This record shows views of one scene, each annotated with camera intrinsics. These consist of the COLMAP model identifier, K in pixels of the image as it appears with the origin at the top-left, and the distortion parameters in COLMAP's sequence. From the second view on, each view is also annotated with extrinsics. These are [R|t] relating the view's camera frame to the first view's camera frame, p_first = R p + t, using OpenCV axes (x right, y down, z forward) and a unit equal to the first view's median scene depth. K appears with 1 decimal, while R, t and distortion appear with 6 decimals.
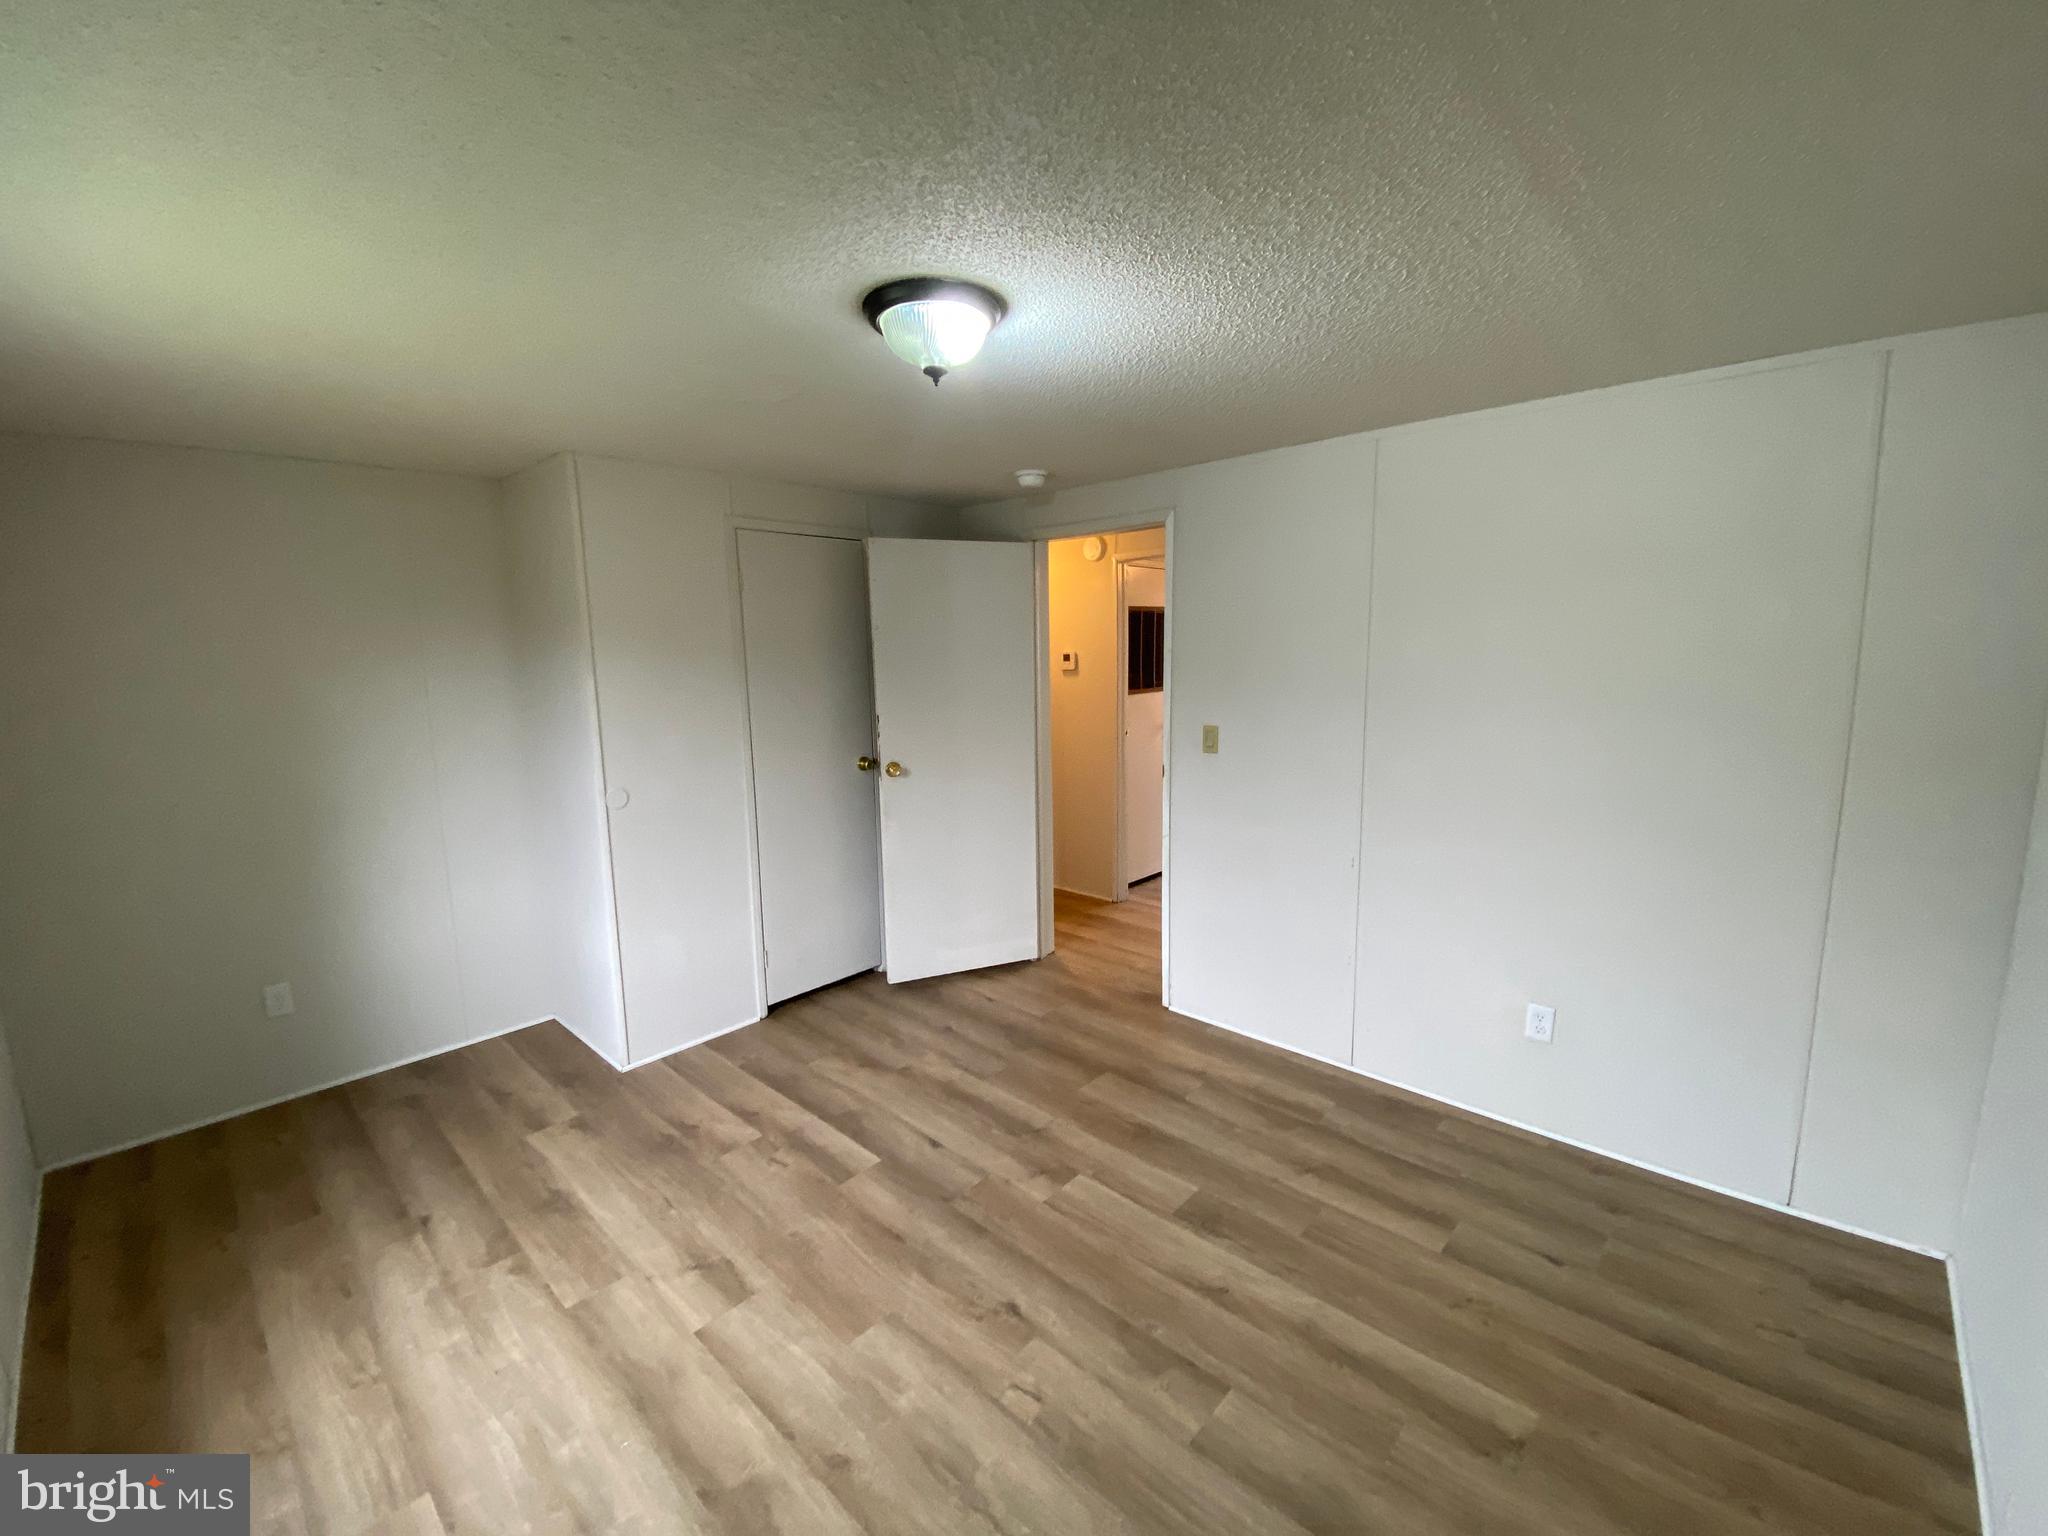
lens RADIAL K [[836.7, 0, 1025.3], [0, 836.7, 755.0], [0, 0, 1]] dist [0.012615, -0.013997]
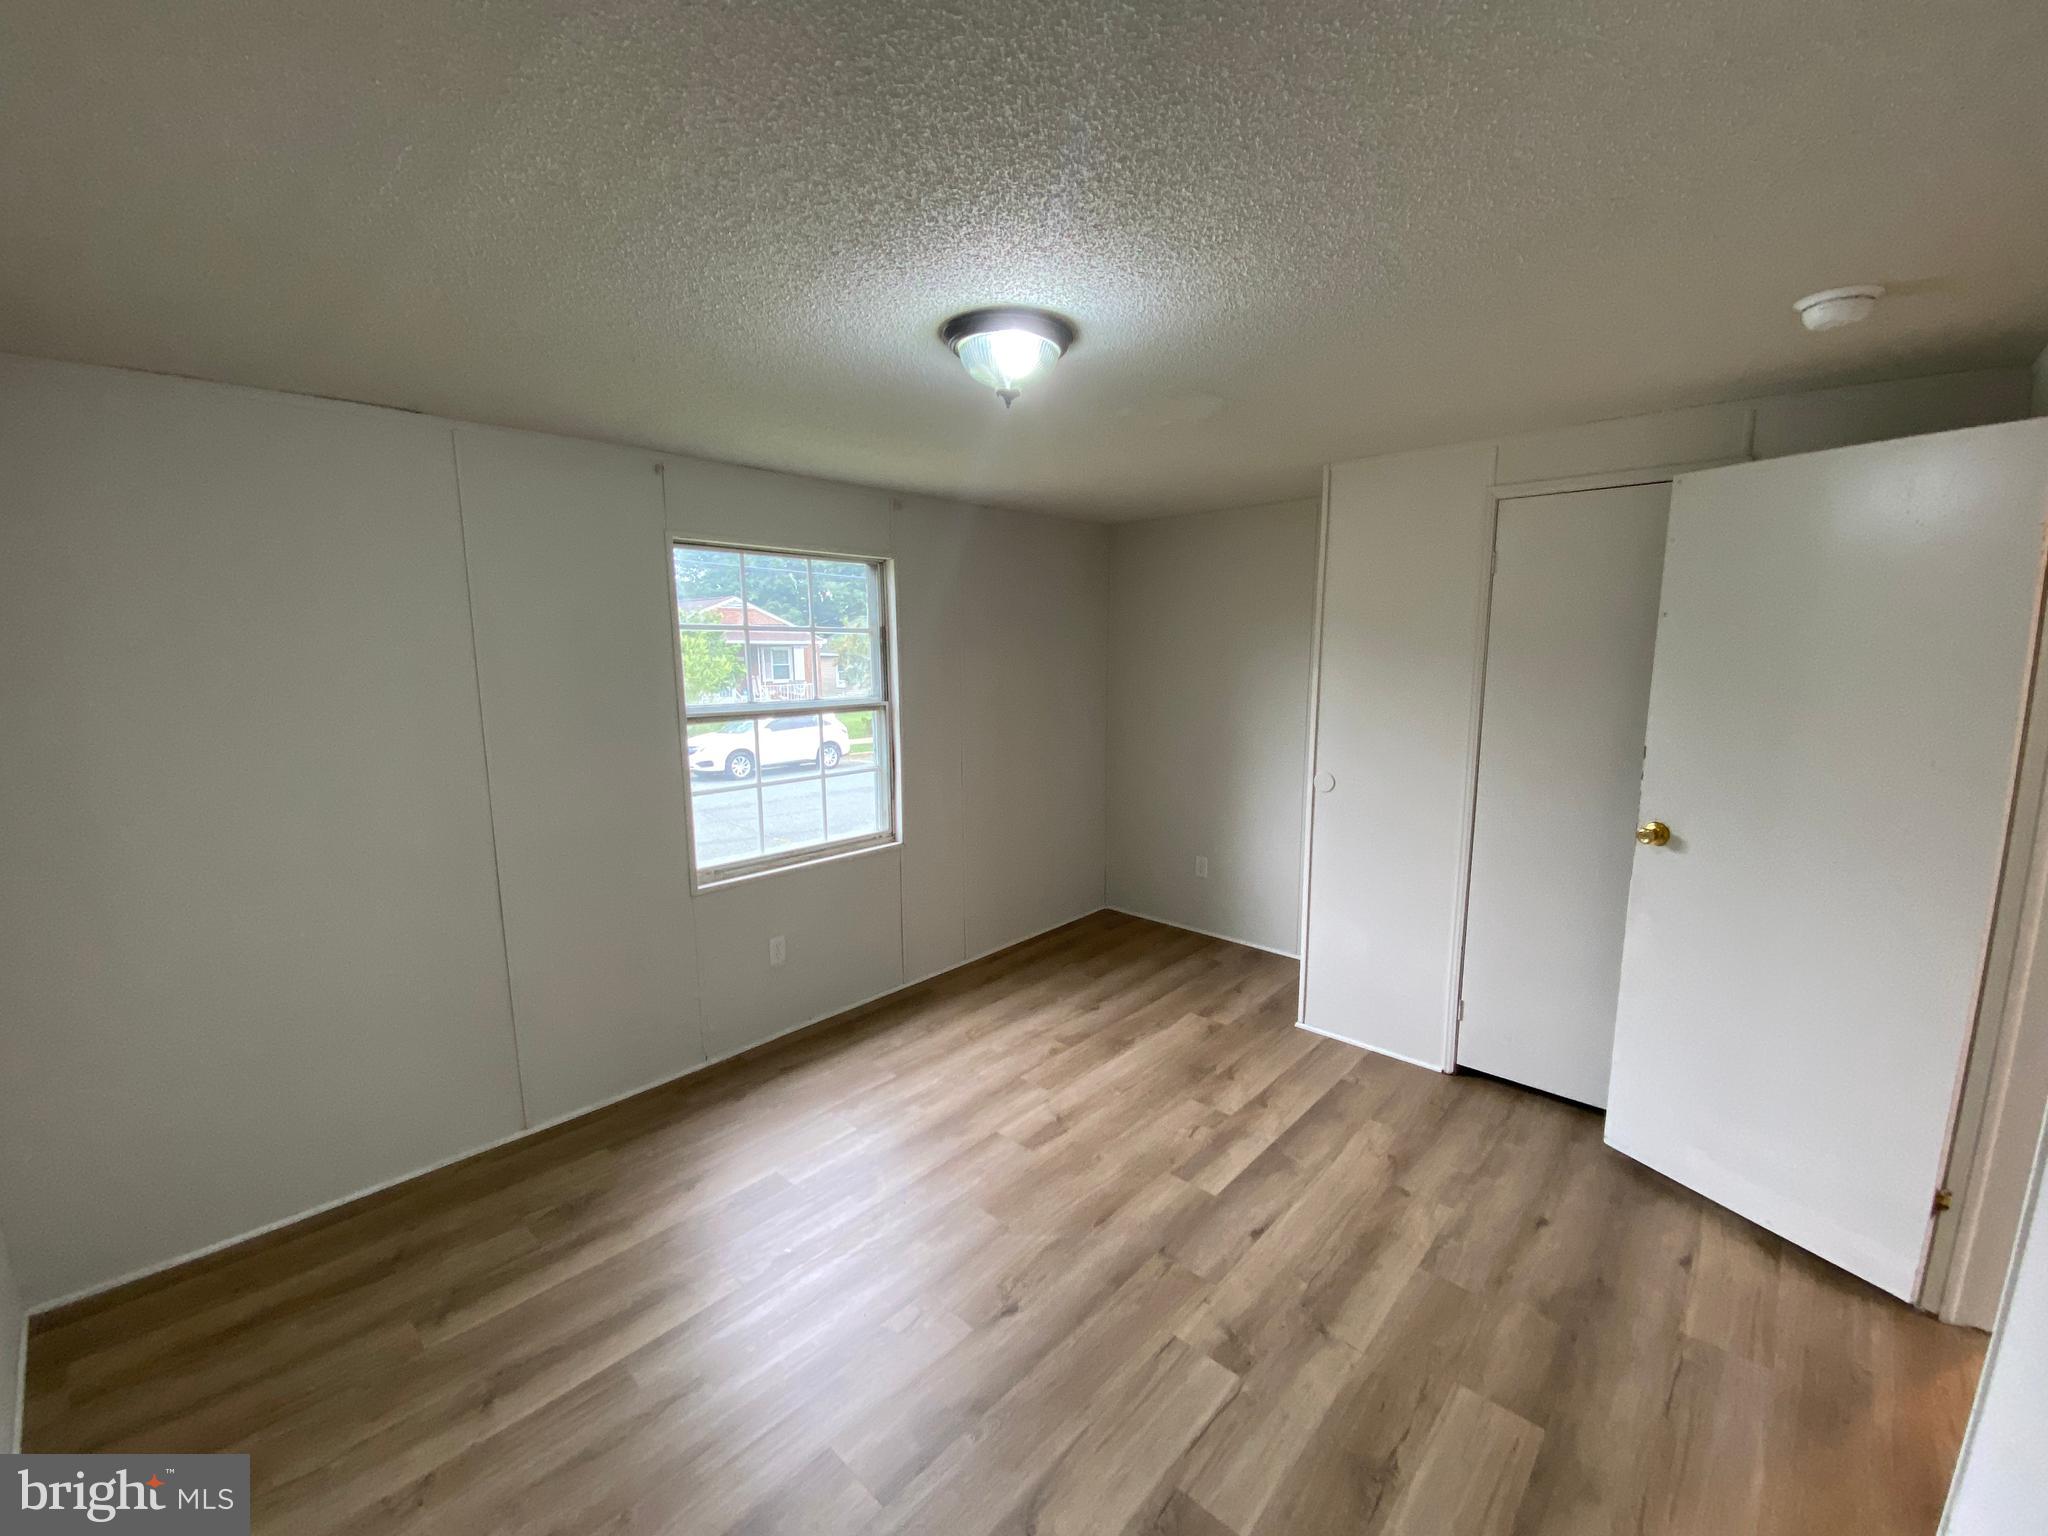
lens RADIAL K [[836.7, 0, 1033.5], [0, 836.7, 783.1], [0, 0, 1]] dist [0.012615, -0.013997]
pose [[0.010952, 0.187824, -0.982142, 0.773921], [-0.132920, 0.973758, 0.184738, -0.131819], [0.991066, 0.128523, 0.035631, 0.824487]]
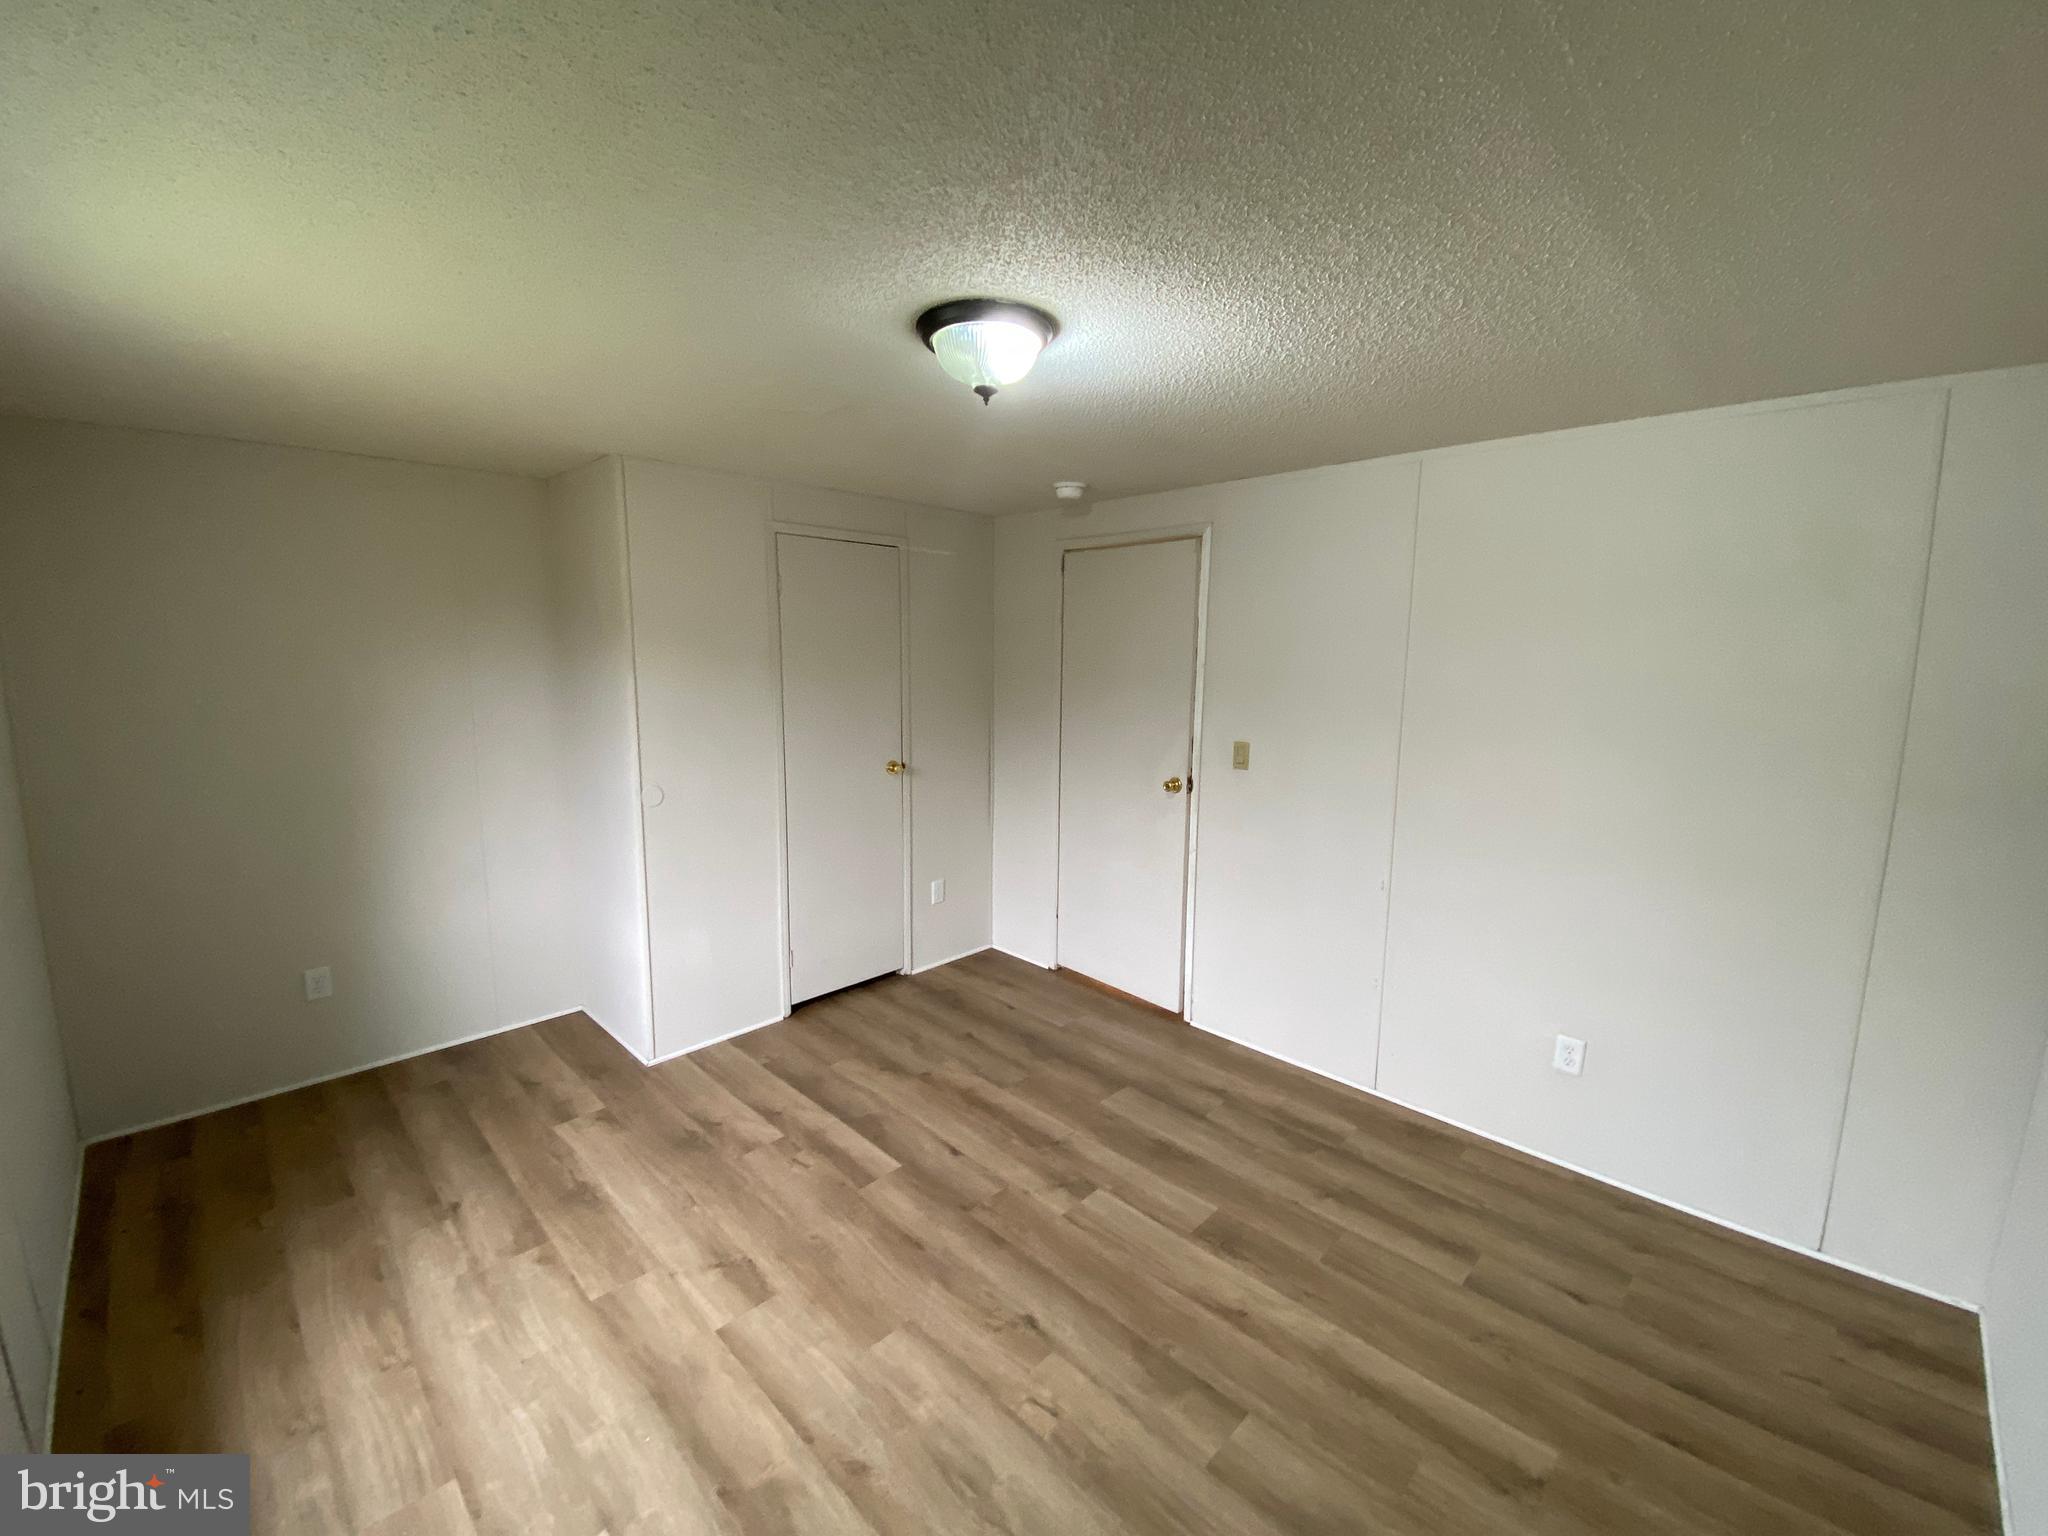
lens RADIAL K [[836.7, 0, 1026.3], [0, 836.7, 755.2], [0, 0, 1]] dist [0.012615, -0.013997]
pose [[0.999232, 0.031523, -0.023286, -0.016565], [-0.031574, 0.999500, -0.001827, -0.014005], [0.023217, 0.002561, 0.999727, -0.004441]]
